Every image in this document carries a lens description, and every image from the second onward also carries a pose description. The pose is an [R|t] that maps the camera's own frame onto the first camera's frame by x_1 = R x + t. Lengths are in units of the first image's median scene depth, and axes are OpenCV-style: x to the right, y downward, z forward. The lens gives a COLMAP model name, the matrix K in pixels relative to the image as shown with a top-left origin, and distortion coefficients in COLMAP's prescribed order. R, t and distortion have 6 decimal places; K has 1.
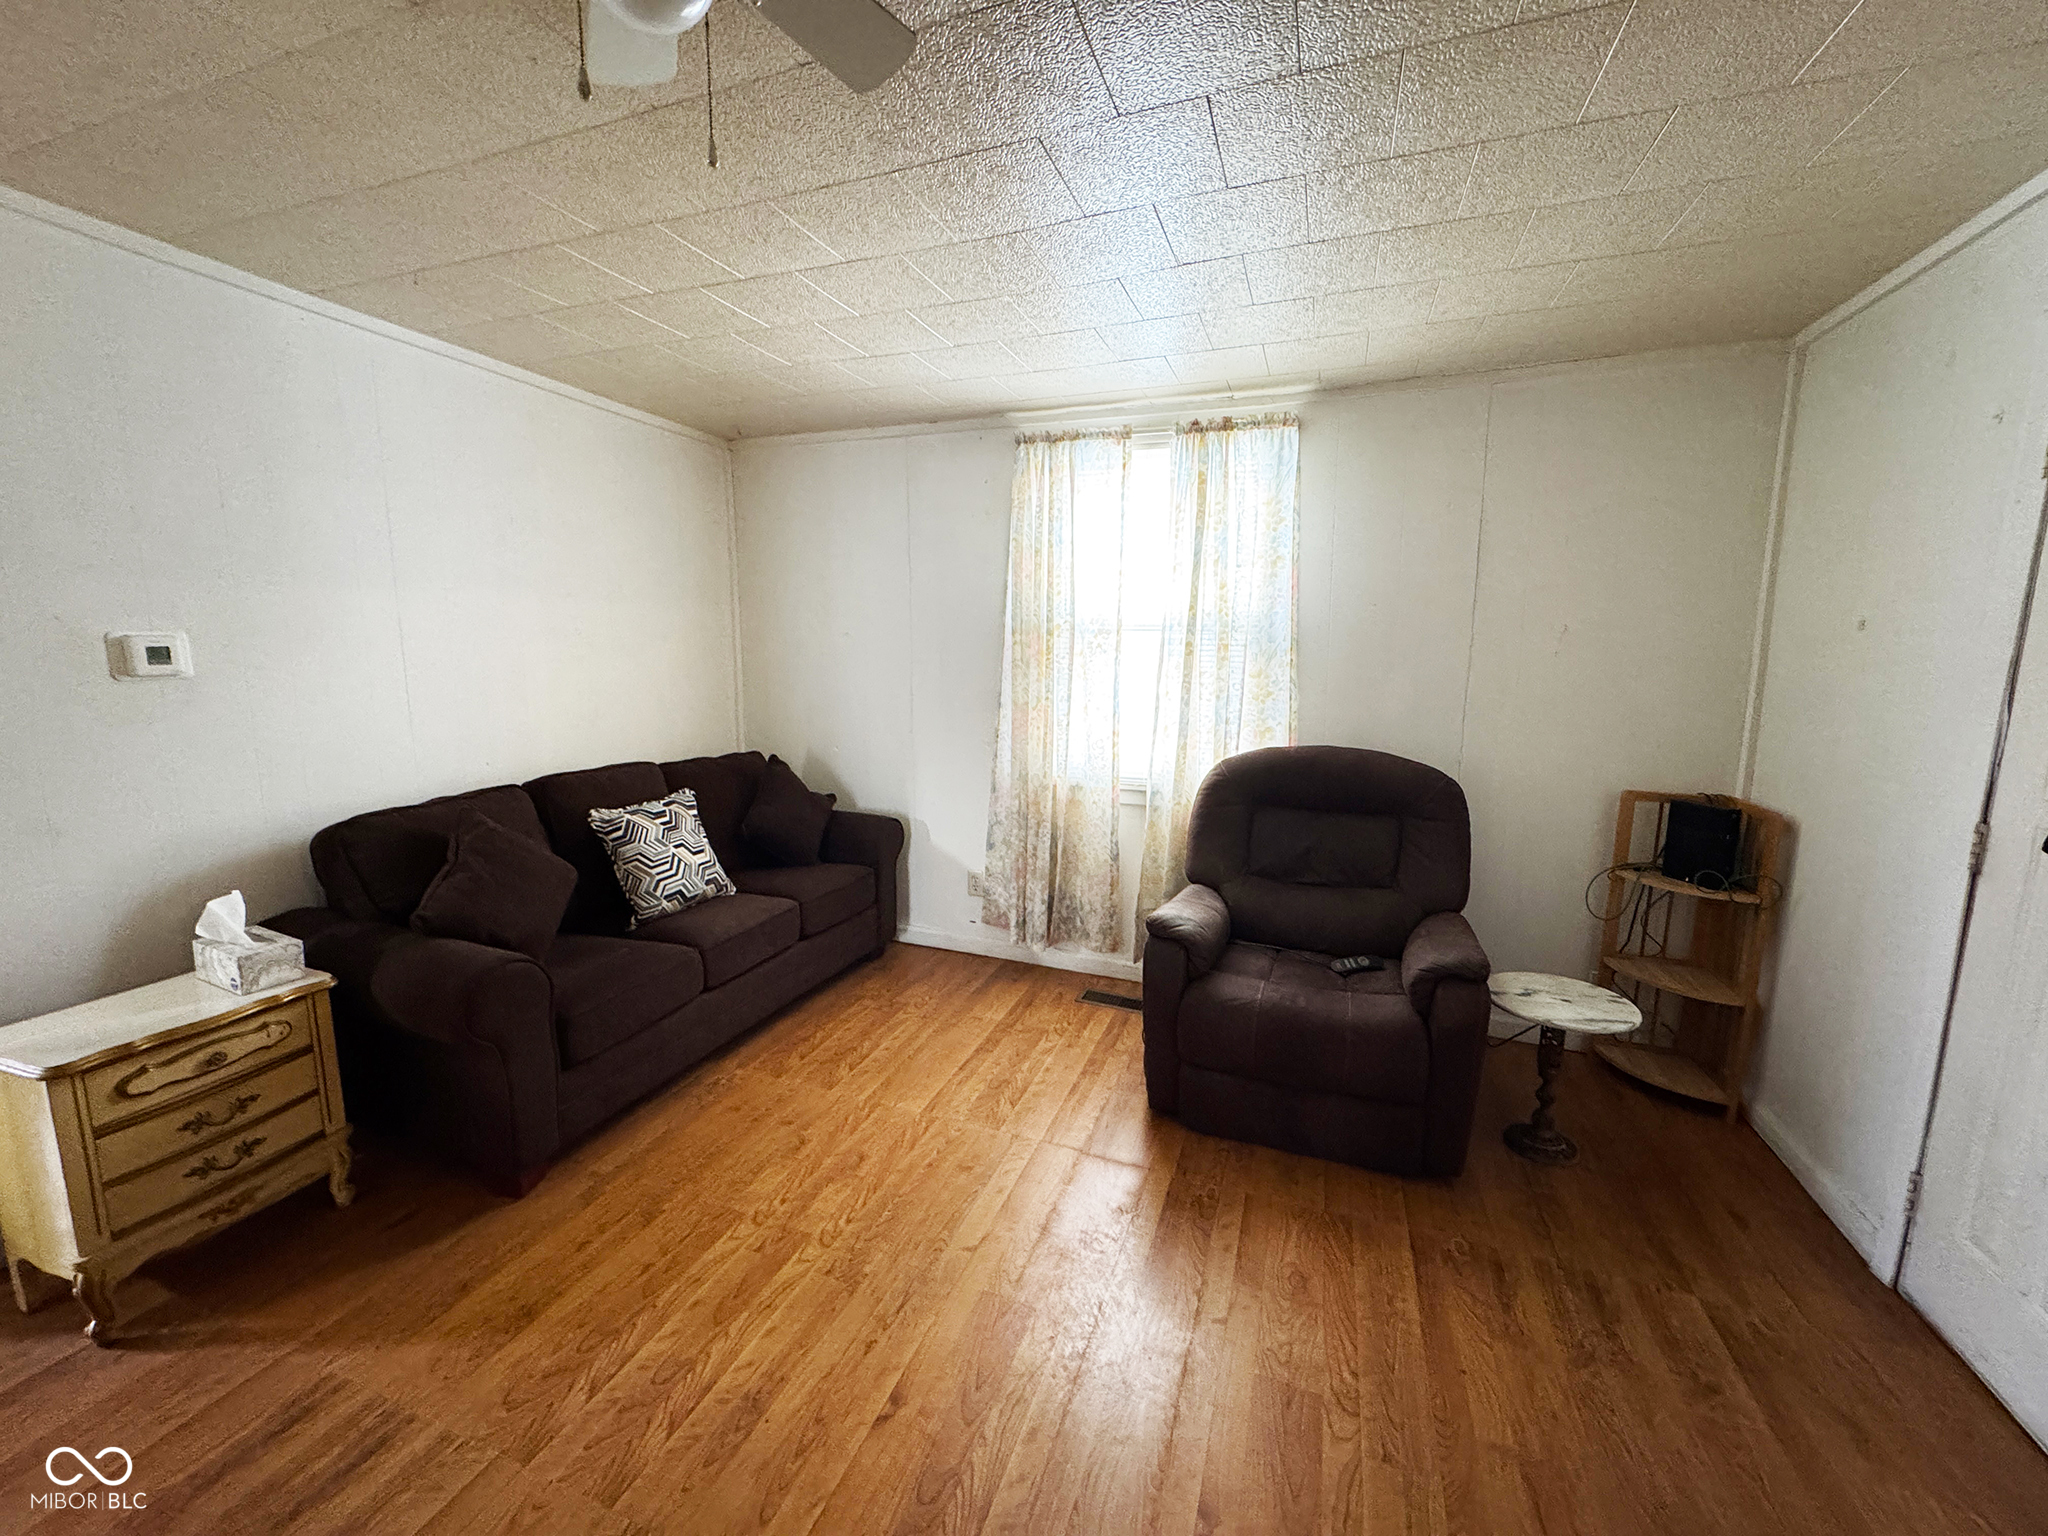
lens RADIAL K [[816.7, 0, 1011.5], [0, 816.7, 767.4], [0, 0, 1]] dist [0.001632, 0.000524]
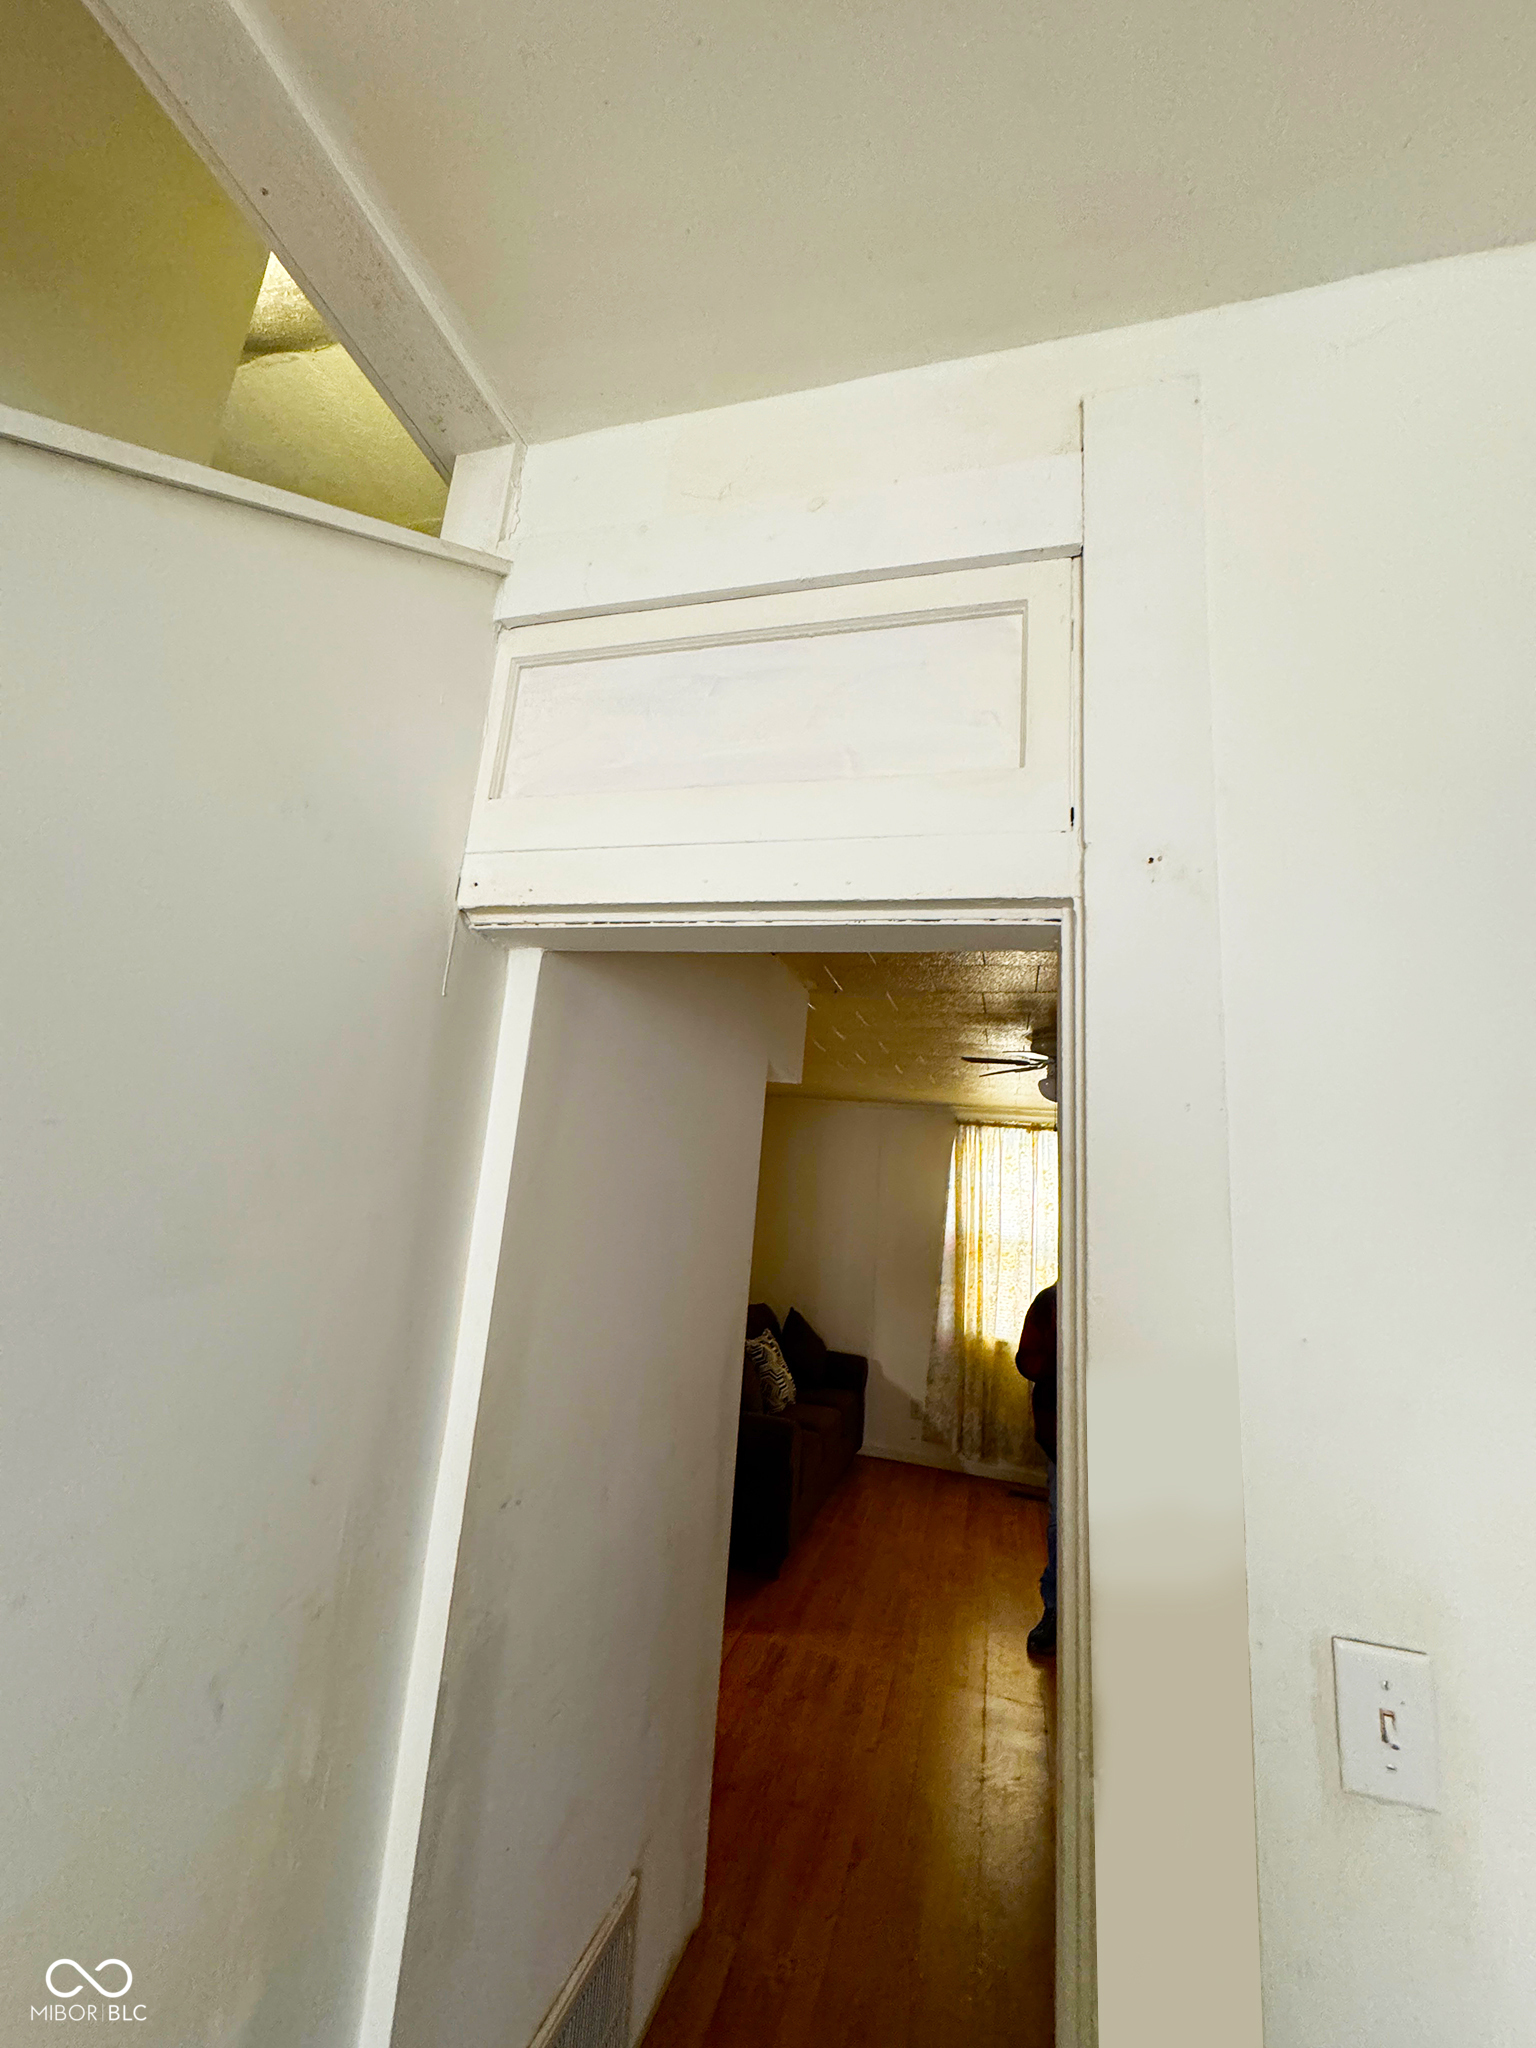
lens RADIAL K [[816.7, 0, 777.7], [0, 816.7, 1024.6], [0, 0, 1]] dist [0.001632, 0.000524]
pose [[0.991867, 0.094858, 0.084869, -0.522030], [-0.060768, 0.938788, -0.339094, 0.008941], [-0.111840, 0.331179, 0.936917, -0.610887]]
